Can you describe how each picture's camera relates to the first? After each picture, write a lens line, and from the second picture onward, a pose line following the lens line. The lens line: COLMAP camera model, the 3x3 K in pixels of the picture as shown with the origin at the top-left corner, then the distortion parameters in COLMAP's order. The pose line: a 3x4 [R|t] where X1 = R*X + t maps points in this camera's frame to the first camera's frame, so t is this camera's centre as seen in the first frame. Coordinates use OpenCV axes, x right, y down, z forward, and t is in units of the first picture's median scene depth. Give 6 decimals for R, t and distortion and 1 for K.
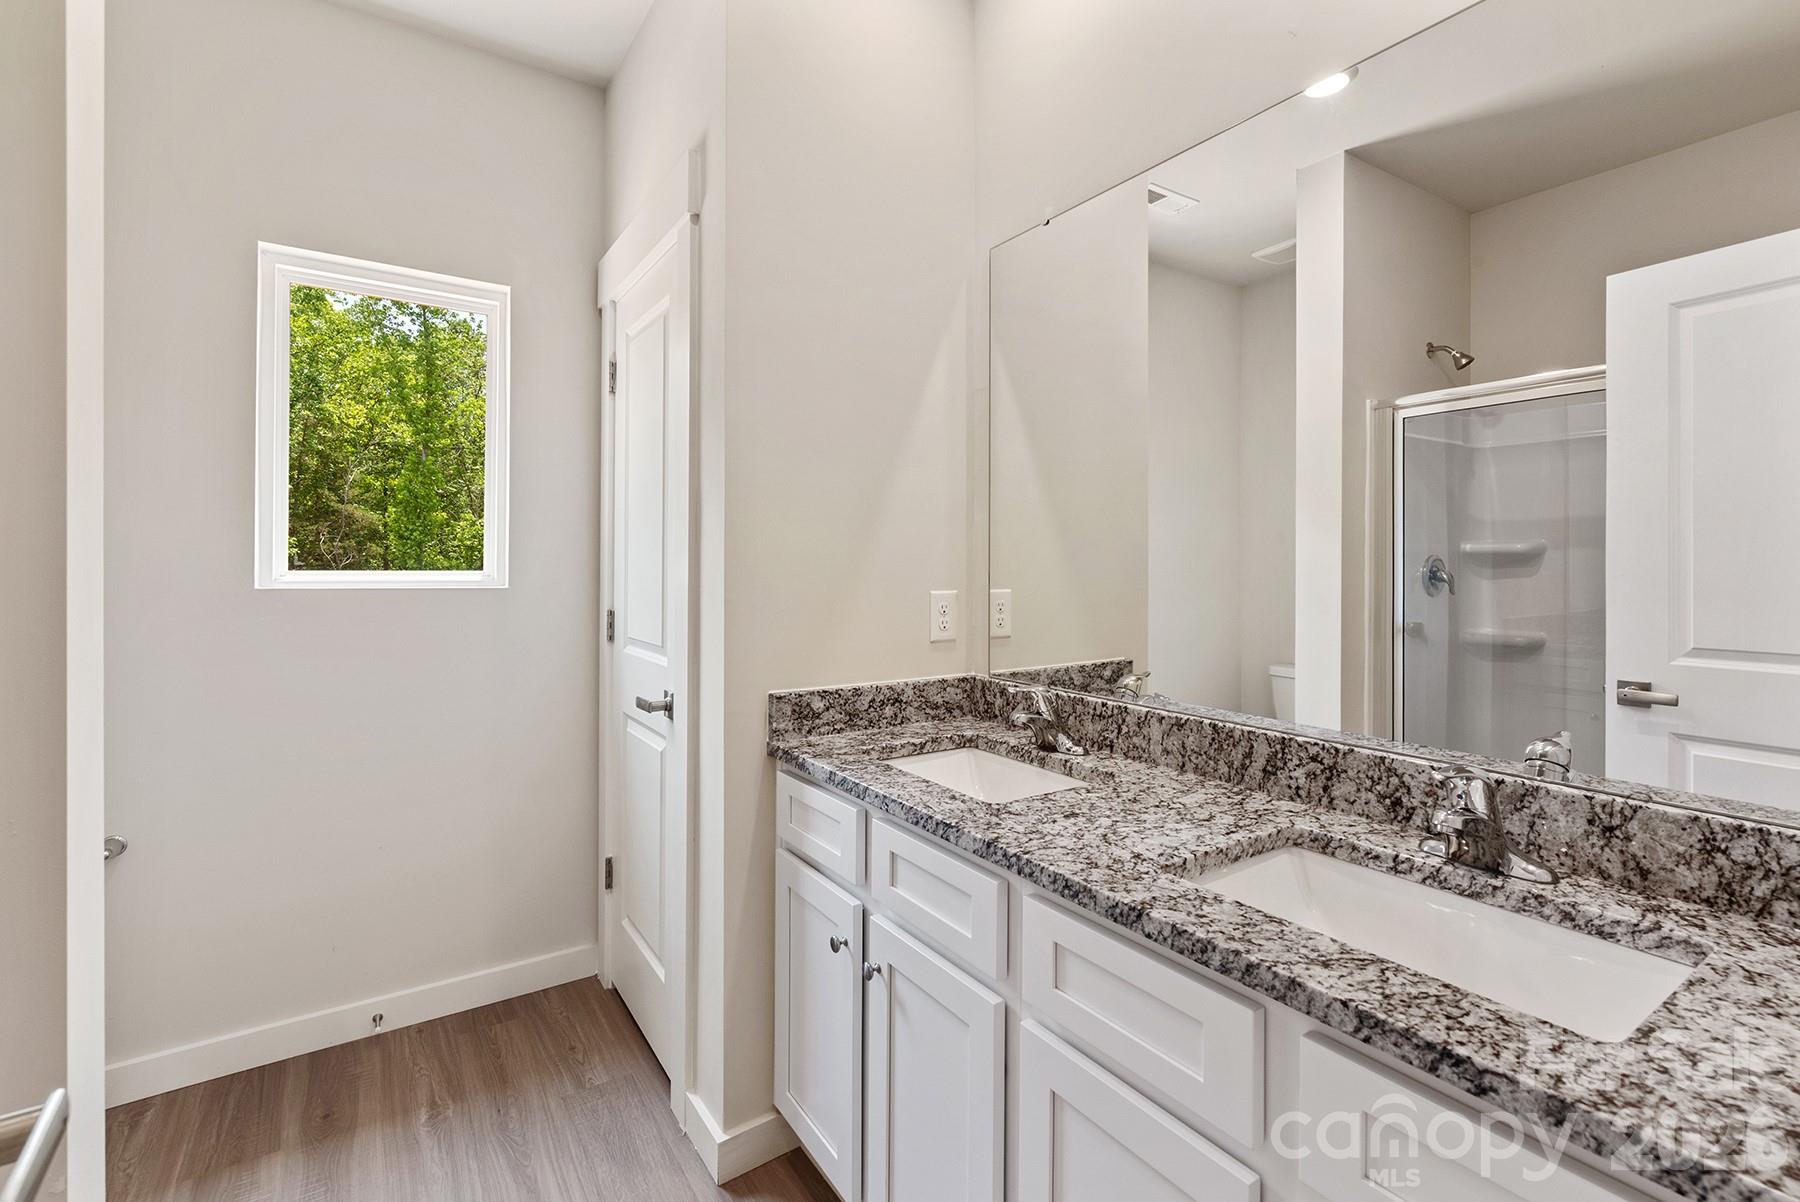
lens RADIAL K [[781.7, 0, 895.3], [0, 781.7, 590.5], [0, 0, 1]] dist [0.002958, -0.001128]
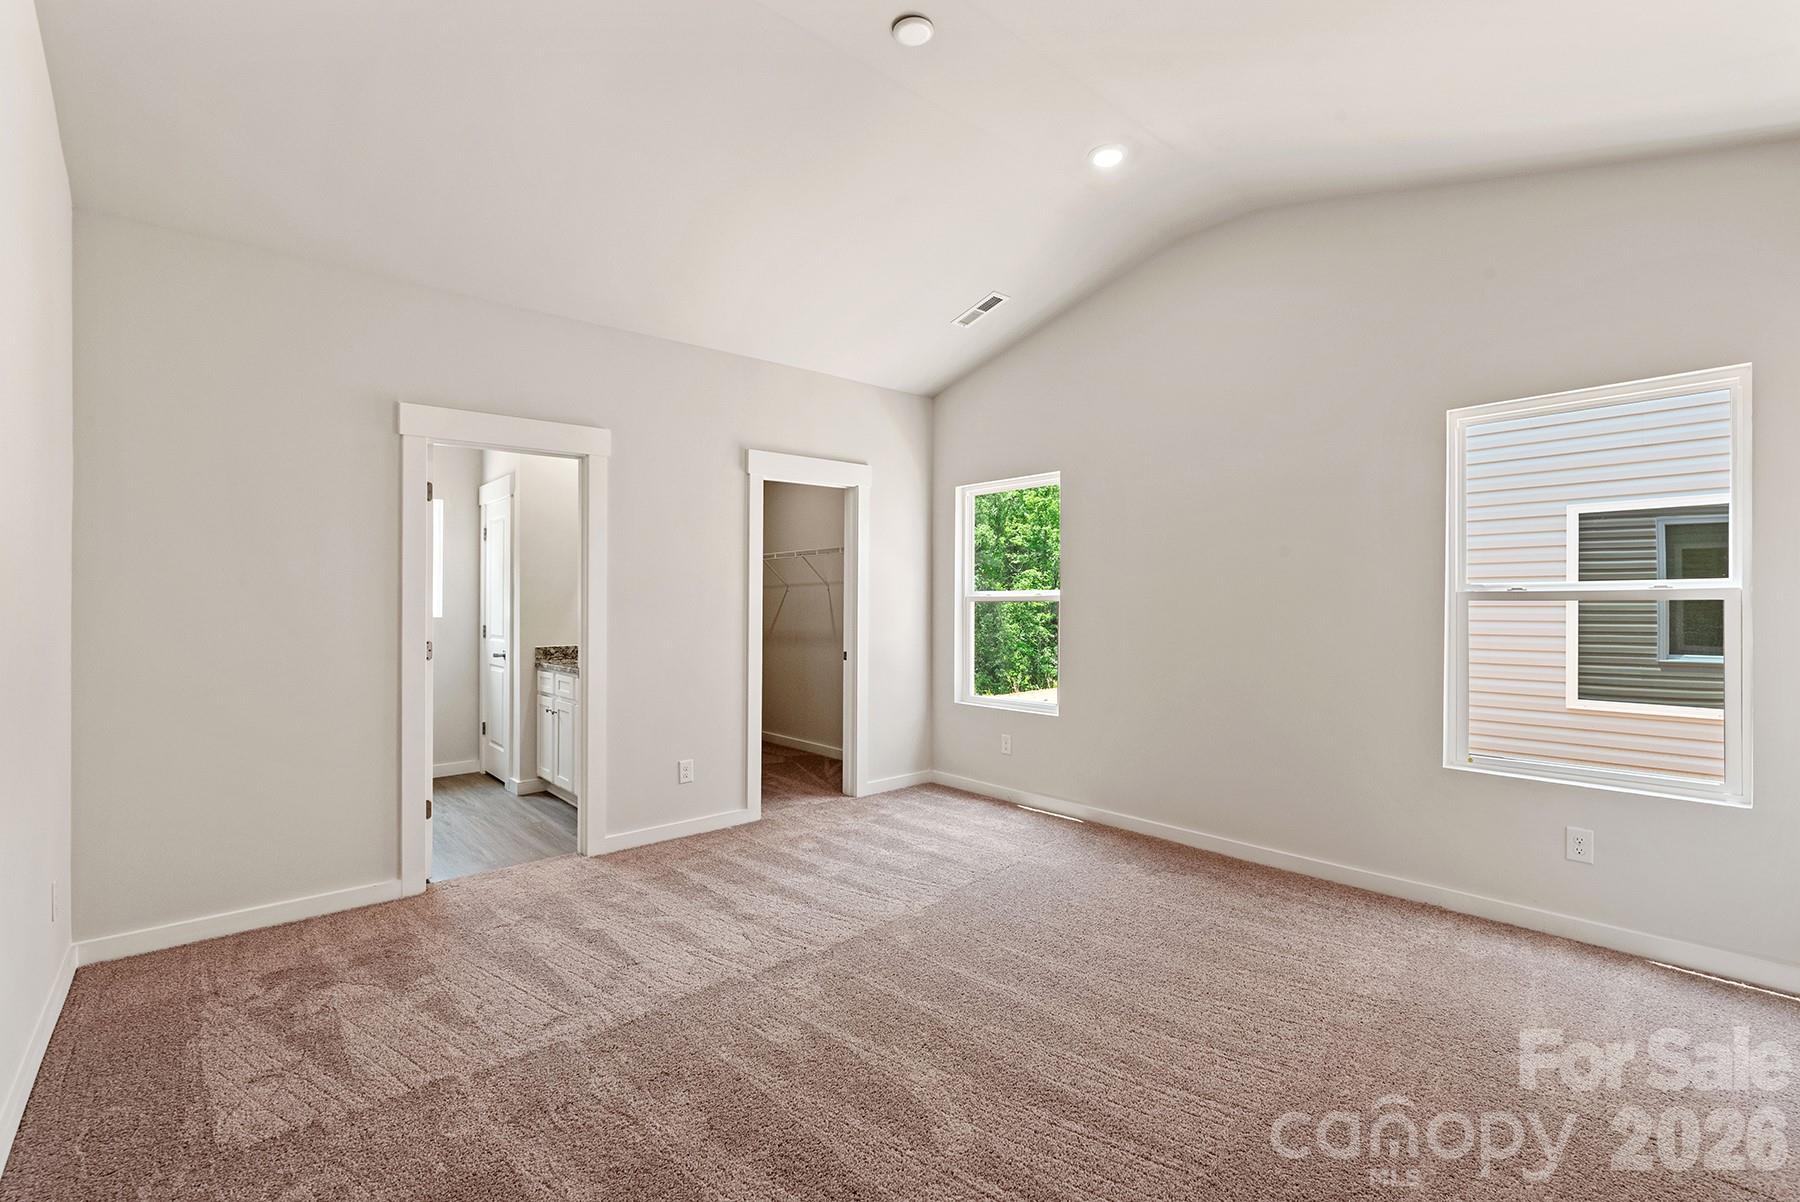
lens RADIAL K [[781.7, 0, 911.9], [0, 781.7, 607.0], [0, 0, 1]] dist [0.002958, -0.001128]
pose [[0.989658, -0.008015, 0.143225, 0.743507], [0.010626, 0.999791, -0.017475, 0.031438], [-0.143055, 0.018816, 0.989536, -1.968333]]
